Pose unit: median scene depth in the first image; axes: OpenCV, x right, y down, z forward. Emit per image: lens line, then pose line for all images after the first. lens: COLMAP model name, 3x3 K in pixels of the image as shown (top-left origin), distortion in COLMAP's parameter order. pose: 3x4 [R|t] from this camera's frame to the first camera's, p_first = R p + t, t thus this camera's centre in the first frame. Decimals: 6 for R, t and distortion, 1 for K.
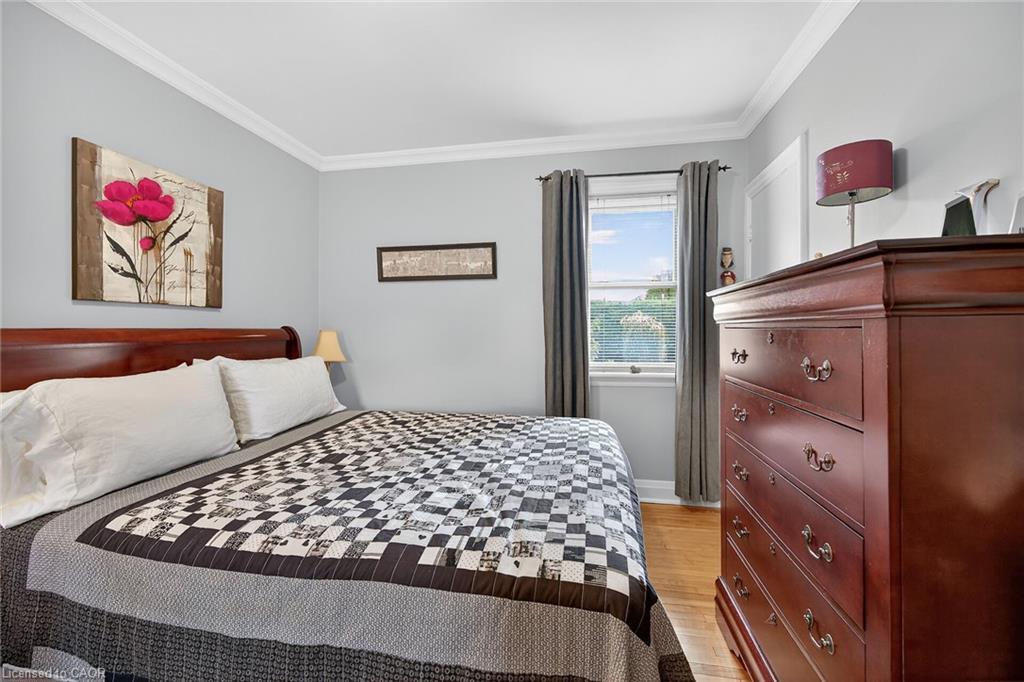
lens RADIAL K [[395.1, 0, 512.7], [0, 395.1, 333.7], [0, 0, 1]] dist [0.000502, -0.000207]
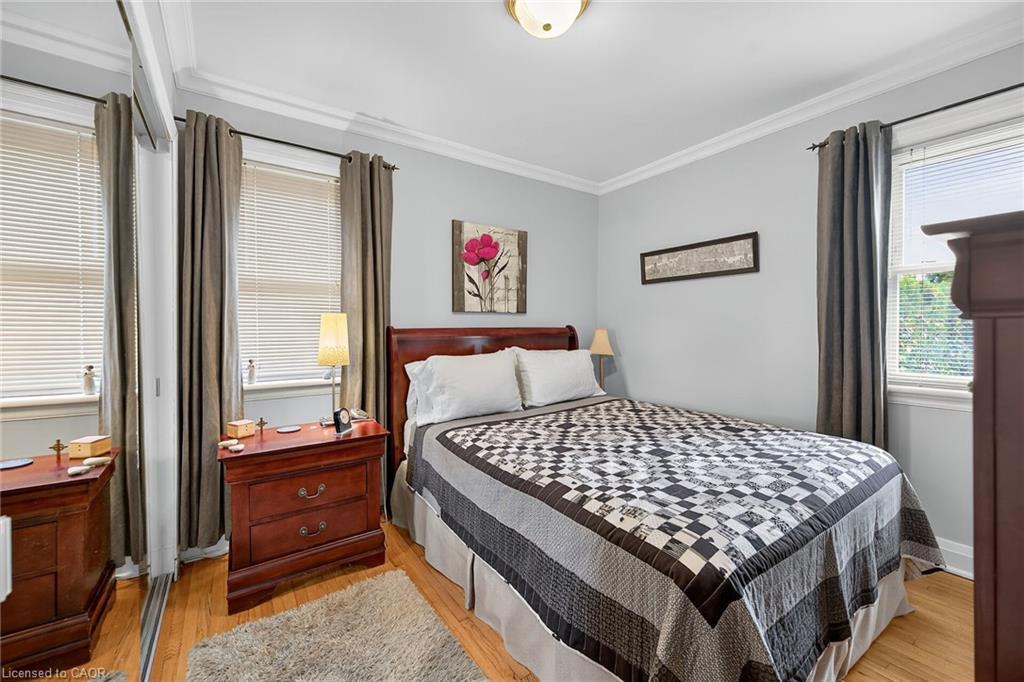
lens RADIAL K [[395.1, 0, 512.7], [0, 395.1, 333.7], [0, 0, 1]] dist [0.000502, -0.000207]
pose [[0.706874, 0.010404, -0.707263, 0.324248], [-0.004568, 0.999938, 0.010144, -0.006571], [0.707325, -0.003940, 0.706878, -0.061102]]
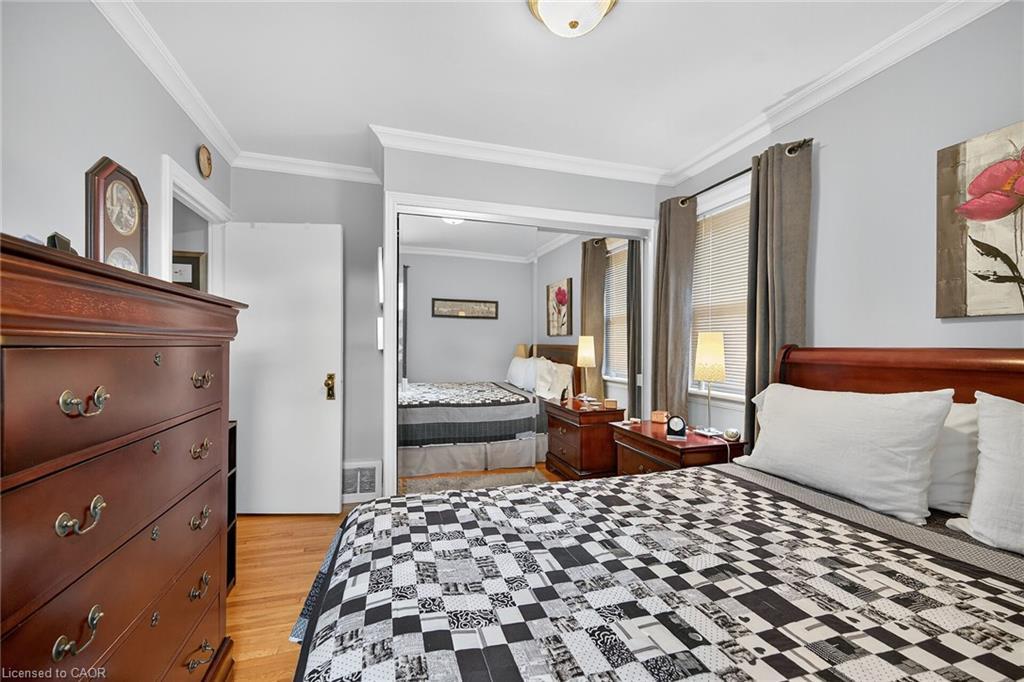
lens RADIAL K [[384.5, 0, 512.0], [0, 384.5, 341.0], [0, 0, 1]] dist [0.000250, -0.000033]
pose [[-0.869358, -0.008298, -0.494113, 0.257825], [-0.011055, 0.999935, 0.002657, -0.020545], [0.494059, 0.007772, -0.869393, 1.266454]]
